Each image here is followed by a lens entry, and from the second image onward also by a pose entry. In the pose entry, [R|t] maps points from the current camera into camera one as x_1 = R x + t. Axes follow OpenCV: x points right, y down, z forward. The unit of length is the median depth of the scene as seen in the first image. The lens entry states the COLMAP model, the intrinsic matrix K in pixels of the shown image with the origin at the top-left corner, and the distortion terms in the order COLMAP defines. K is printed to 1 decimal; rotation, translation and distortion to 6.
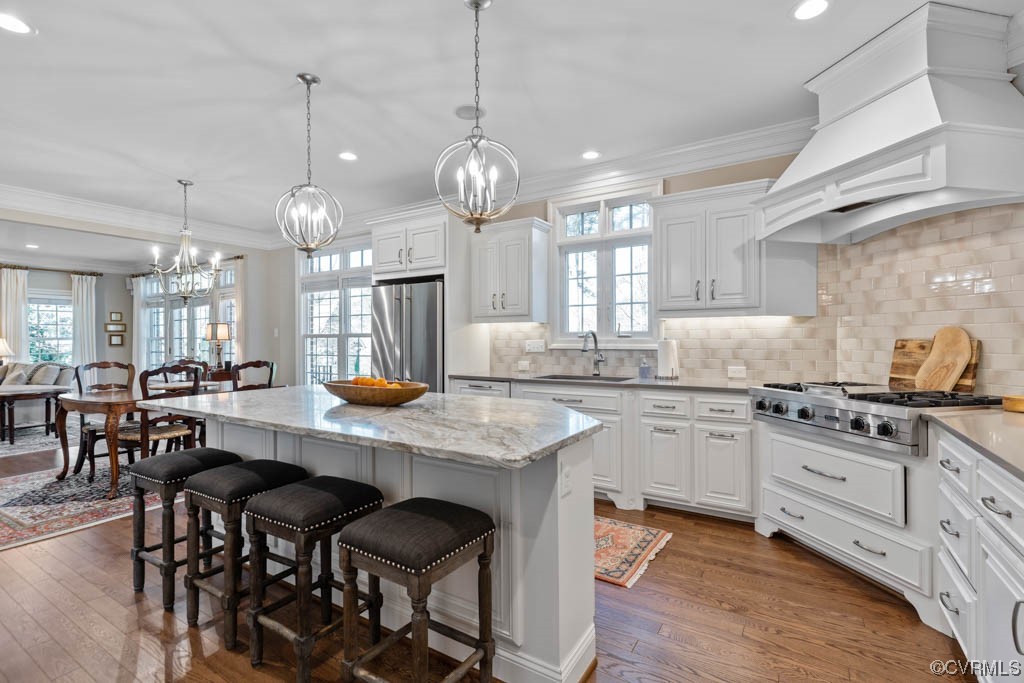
lens RADIAL K [[463.8, 0, 516.2], [0, 463.8, 341.4], [0, 0, 1]] dist [0.000315, 0.000698]
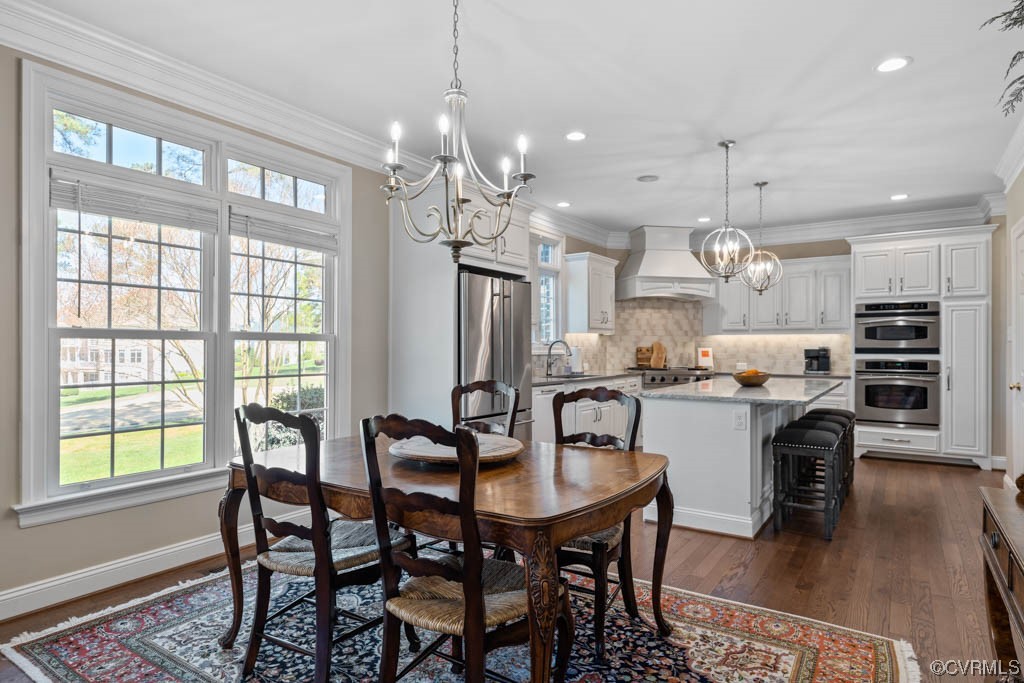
lens RADIAL K [[583.6, 0, 516.9], [0, 583.6, 347.6], [0, 0, 1]] dist [0.006084, 0.000064]
pose [[0.027824, 0.005298, 0.999599, -2.015544], [0.005847, 0.999968, -0.005462, 0.009279], [-0.999596, 0.005997, 0.027792, 1.486172]]
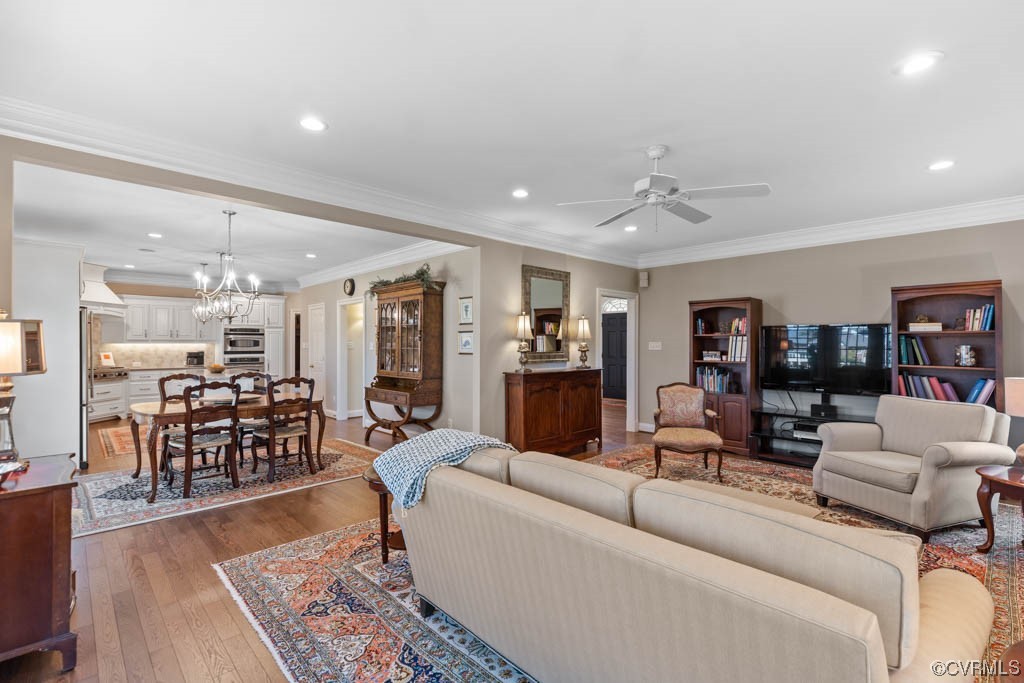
lens RADIAL K [[463.8, 0, 519.4], [0, 463.8, 344.1], [0, 0, 1]] dist [0.000315, 0.000698]
pose [[-0.964039, 0.014128, 0.265384, -2.664868], [0.013942, 0.999899, -0.002586, -0.007972], [-0.265393, 0.001207, -0.964139, 2.916512]]
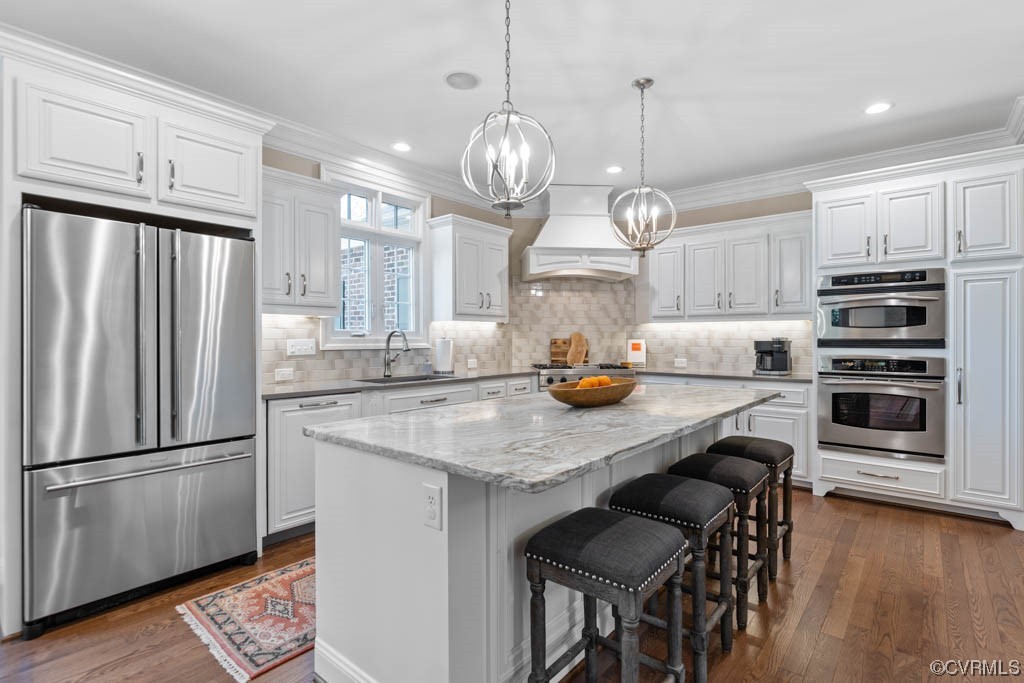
lens RADIAL K [[502.1, 0, 518.1], [0, 502.1, 340.1], [0, 0, 1]] dist [-0.005223, -0.001130]
pose [[0.129847, 0.003711, 0.991527, -1.151716], [0.007344, 0.999962, -0.004705, 0.008085], [-0.991507, 0.007893, 0.129814, 0.858761]]
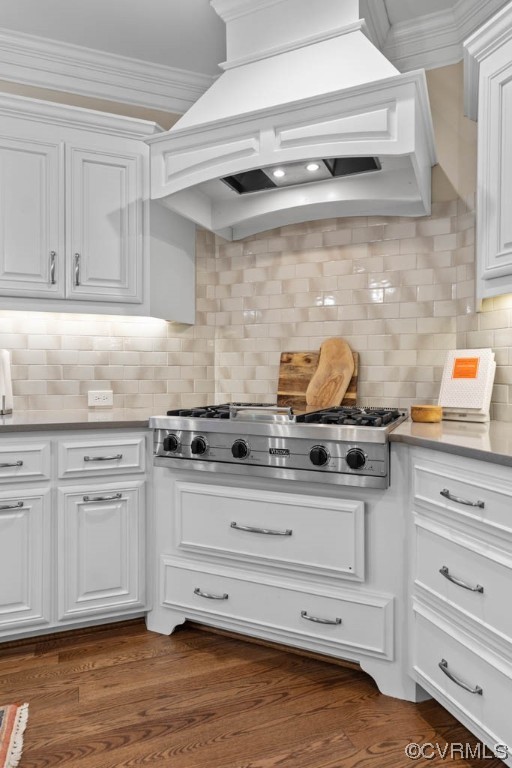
lens RADIAL K [[475.5, 0, 255.0], [0, 475.5, 376.0], [0, 0, 1]] dist [0.003133, 0.004113]
pose [[0.607745, 0.000180, 0.794132, 0.062679], [-0.001599, 0.999998, 0.000997, 0.039568], [-0.794130, -0.001876, 0.607745, 0.478459]]
